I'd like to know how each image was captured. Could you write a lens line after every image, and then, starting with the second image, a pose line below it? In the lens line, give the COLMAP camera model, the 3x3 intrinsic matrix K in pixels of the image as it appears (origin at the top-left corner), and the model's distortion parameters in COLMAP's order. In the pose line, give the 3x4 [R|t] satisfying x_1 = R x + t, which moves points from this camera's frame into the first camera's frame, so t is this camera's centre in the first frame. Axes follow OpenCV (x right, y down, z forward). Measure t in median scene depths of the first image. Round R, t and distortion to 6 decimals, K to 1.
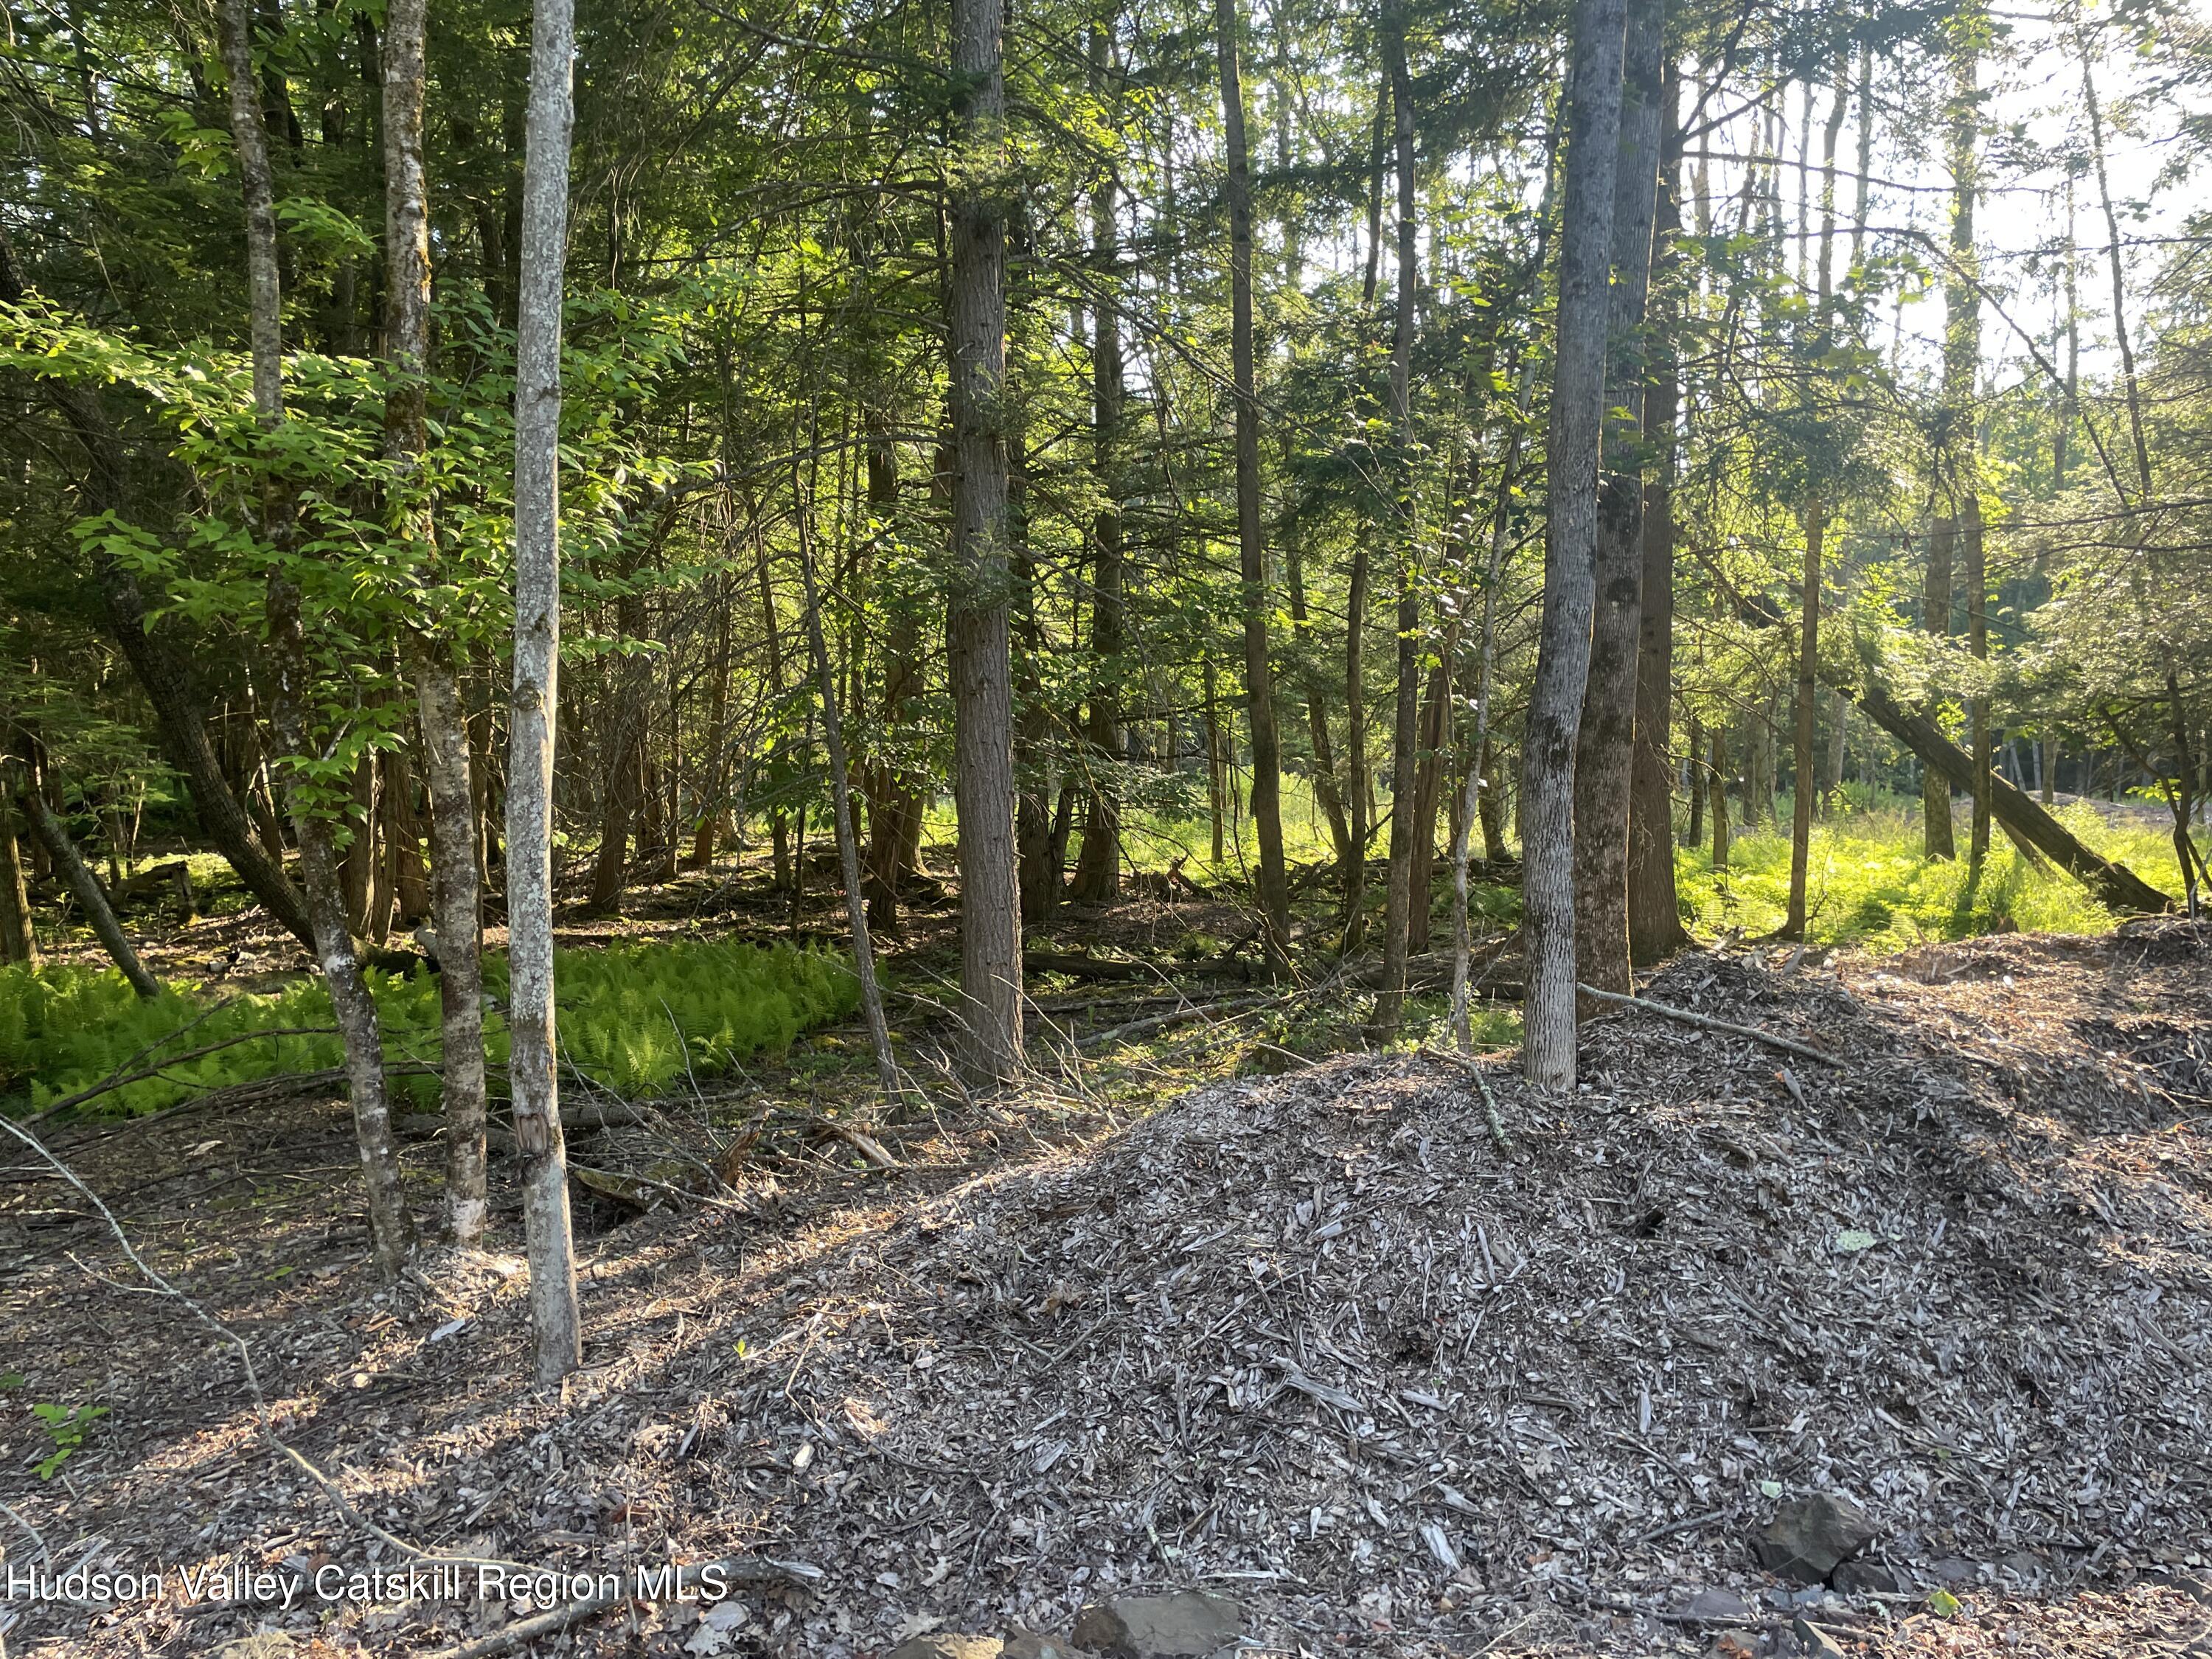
lens RADIAL K [[1679.7, 0, 1107.5], [0, 1679.7, 841.5], [0, 0, 1]] dist [0.101419, -0.123903]
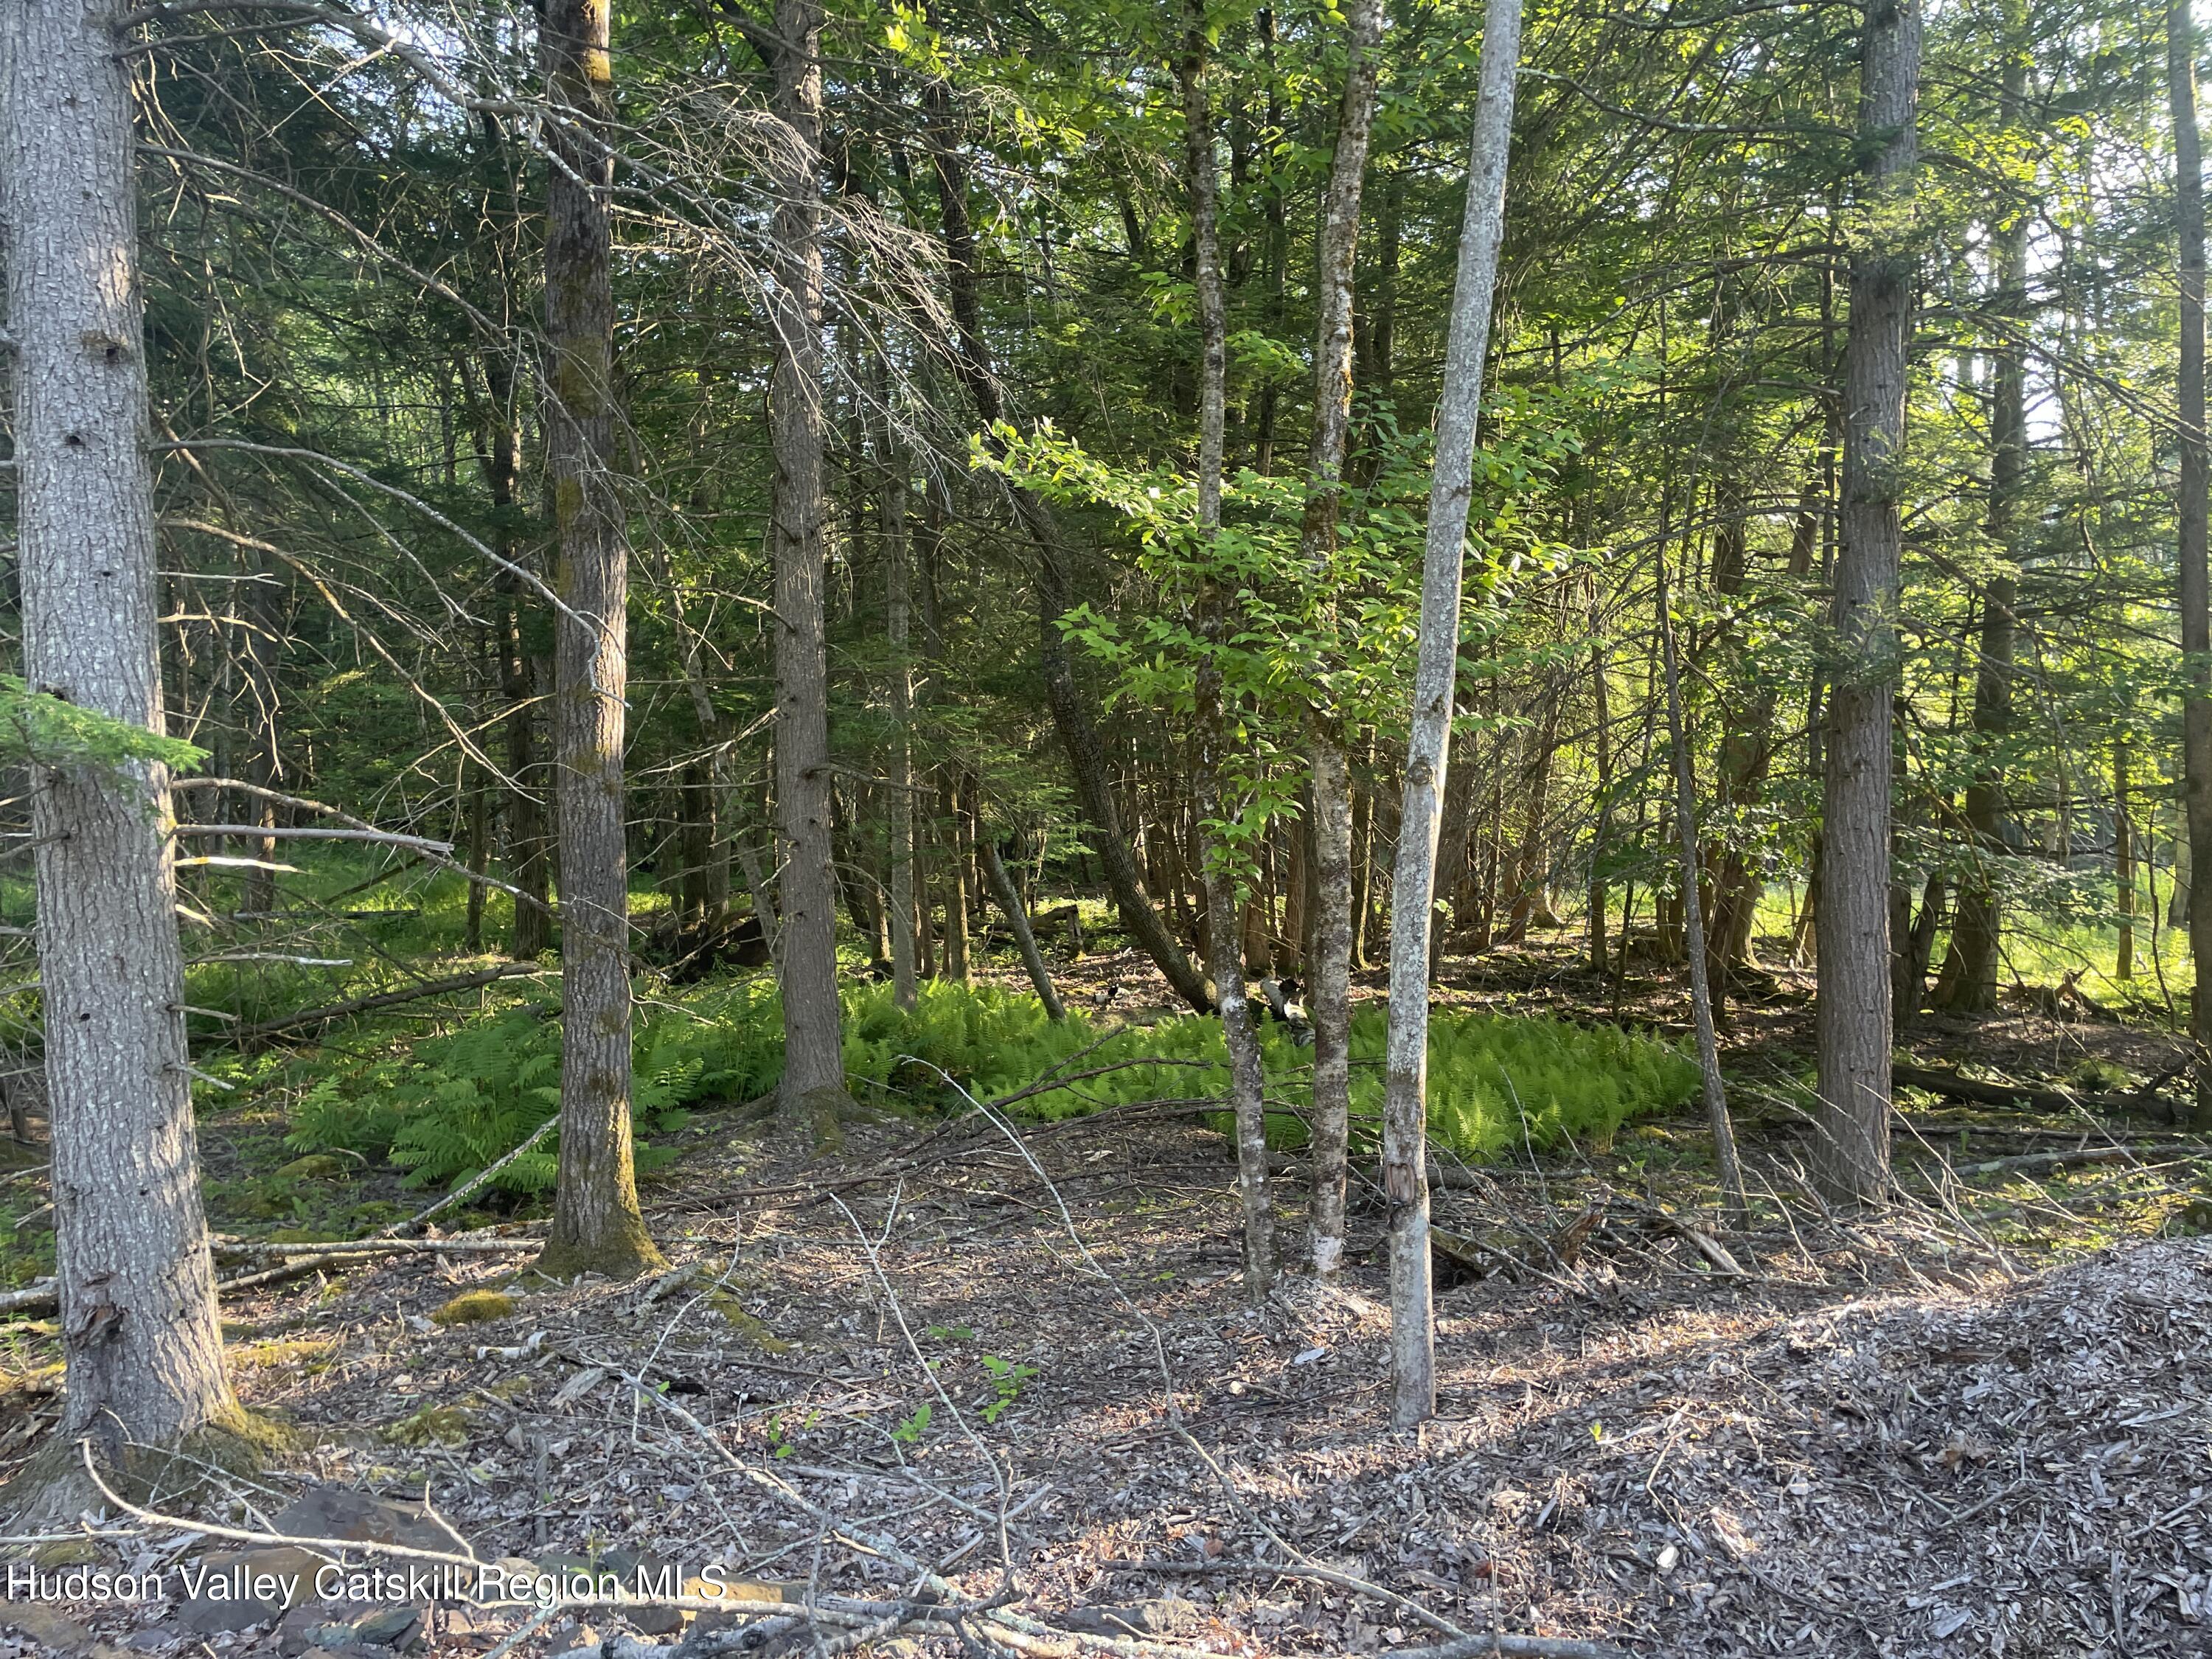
lens RADIAL K [[1679.7, 0, 1105.0], [0, 1679.7, 823.8], [0, 0, 1]] dist [0.101419, -0.123903]
pose [[0.892716, 0.037582, -0.449049, -0.032832], [-0.062078, 0.997272, -0.039946, 0.001940], [0.446323, 0.063536, 0.892614, -0.032679]]
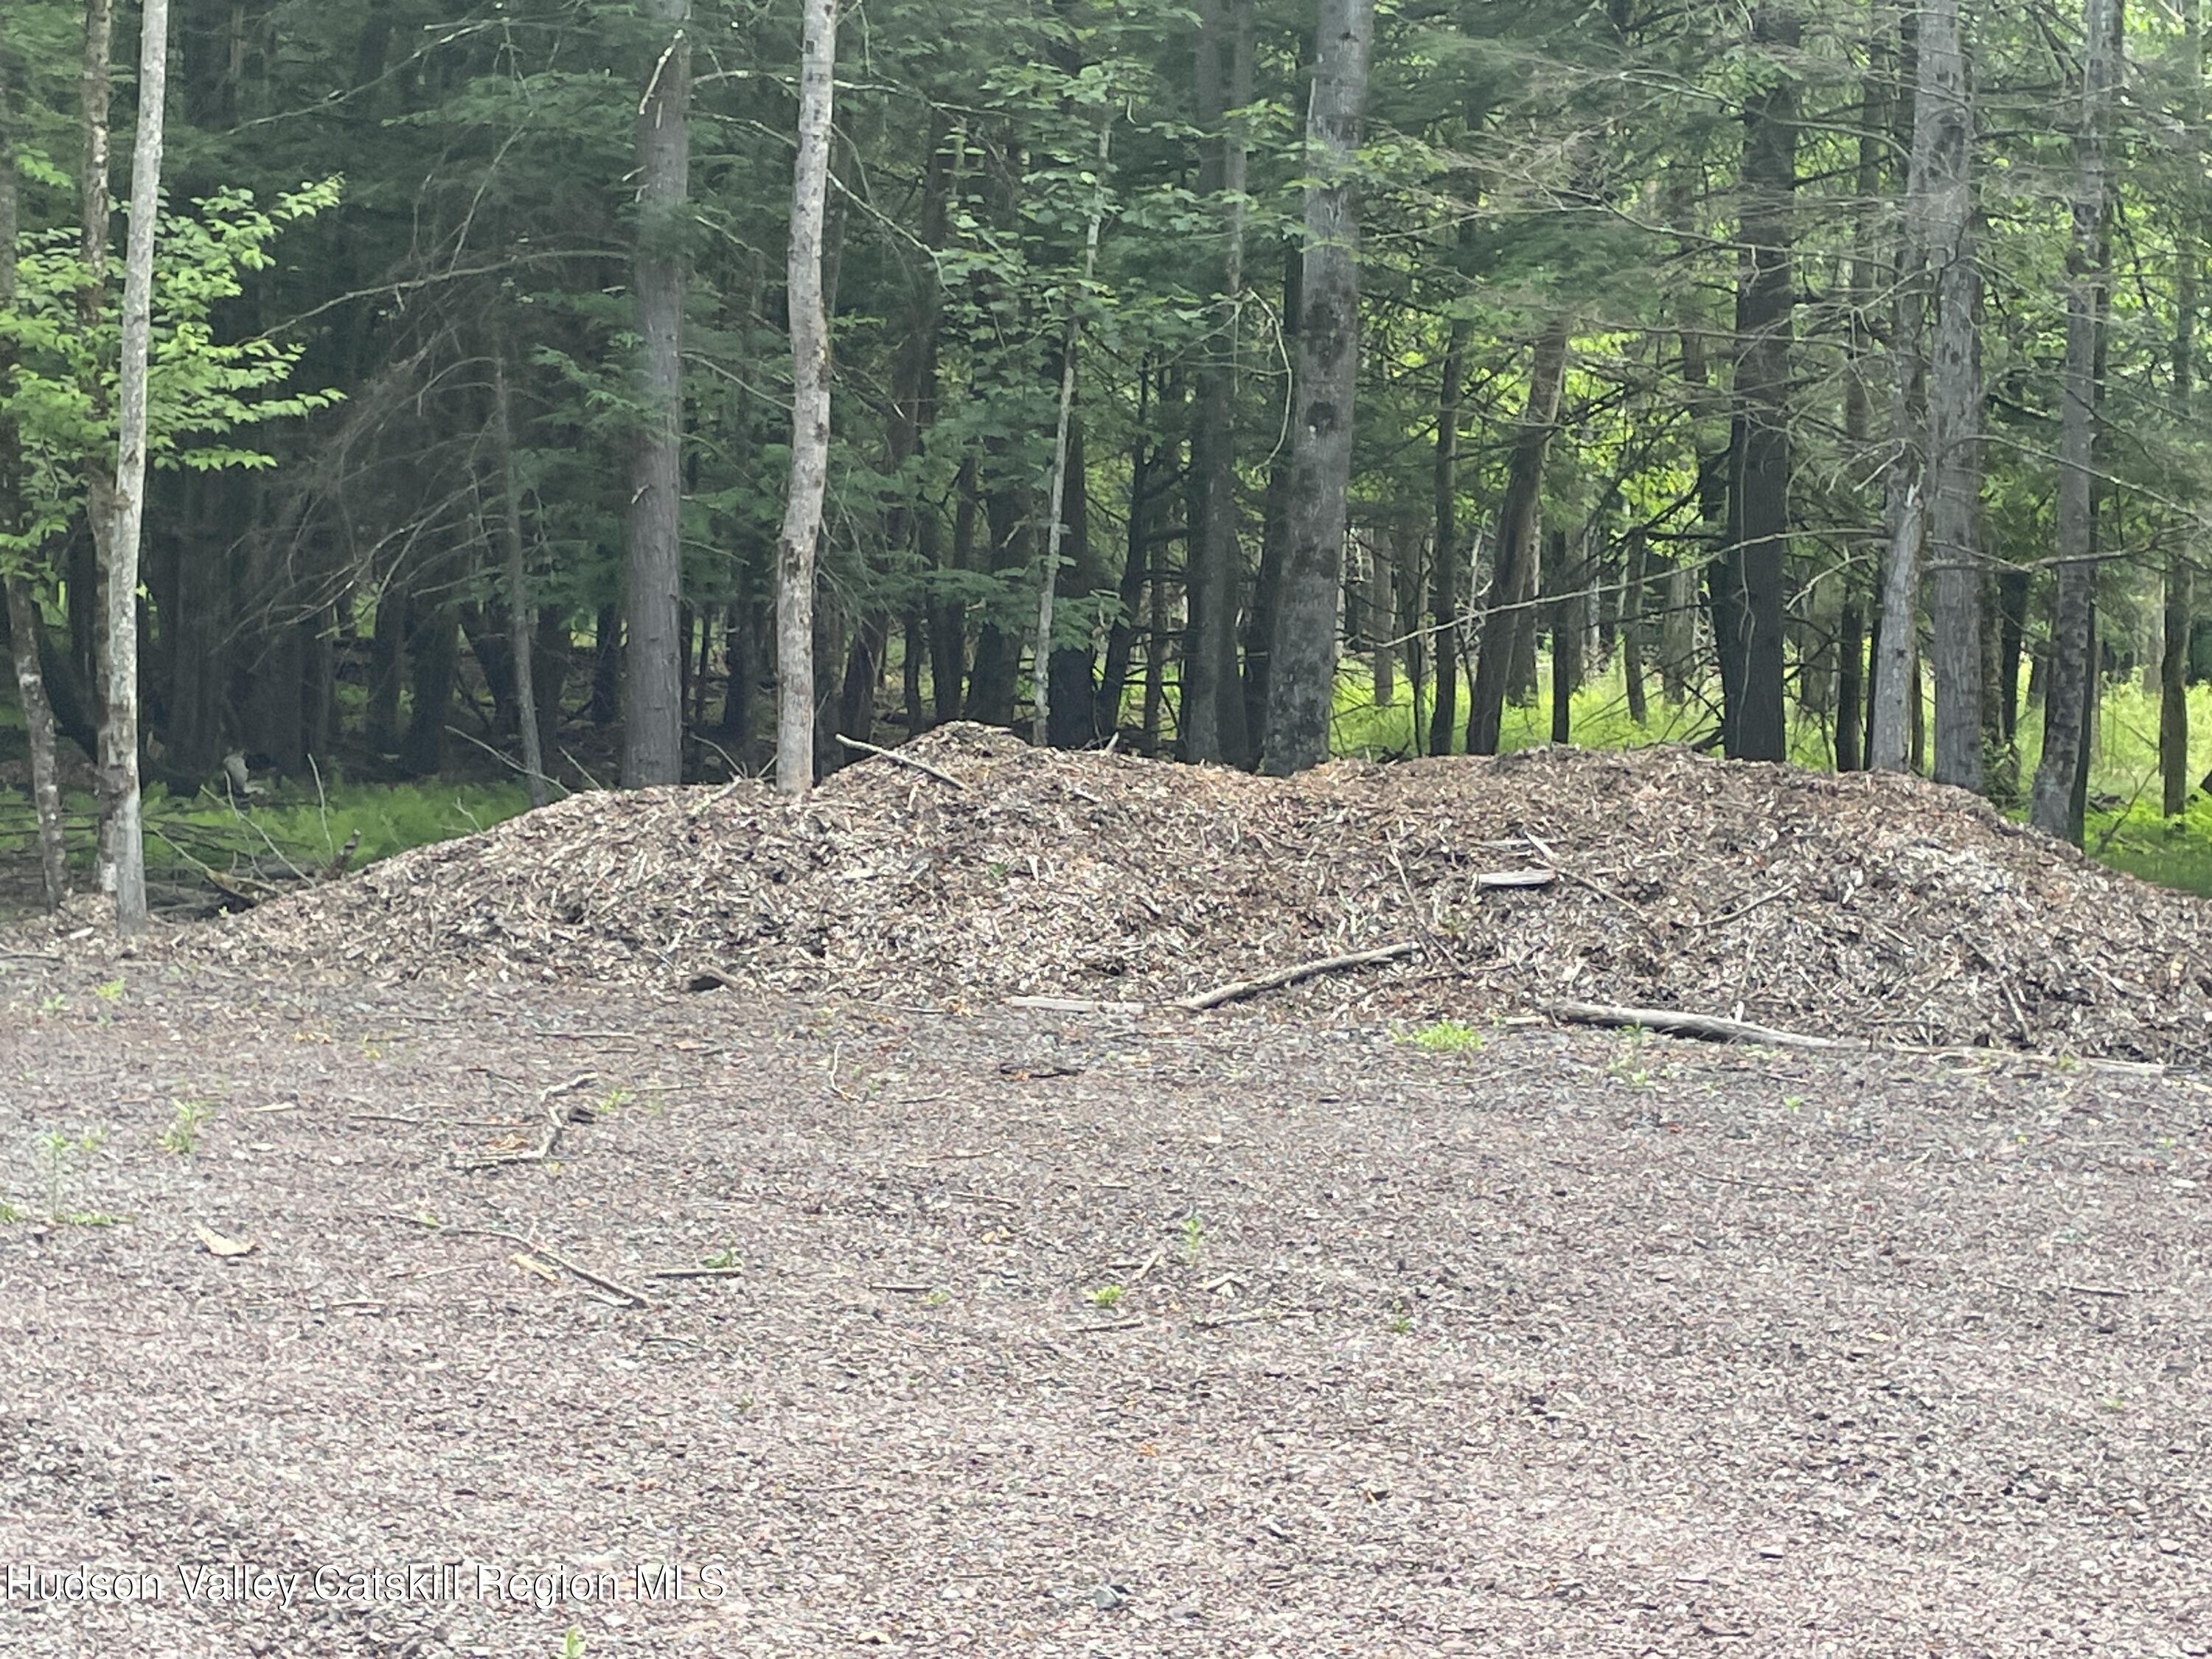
lens RADIAL K [[4140.8, 0, 1096.4], [0, 4140.8, 820.3], [0, 0, 1]] dist [0.127824, 0.000000]
pose [[0.967086, 0.057012, -0.247980, 1.253545], [-0.057121, 0.998344, 0.006762, 0.111995], [0.247955, 0.007625, 0.968741, -2.106800]]
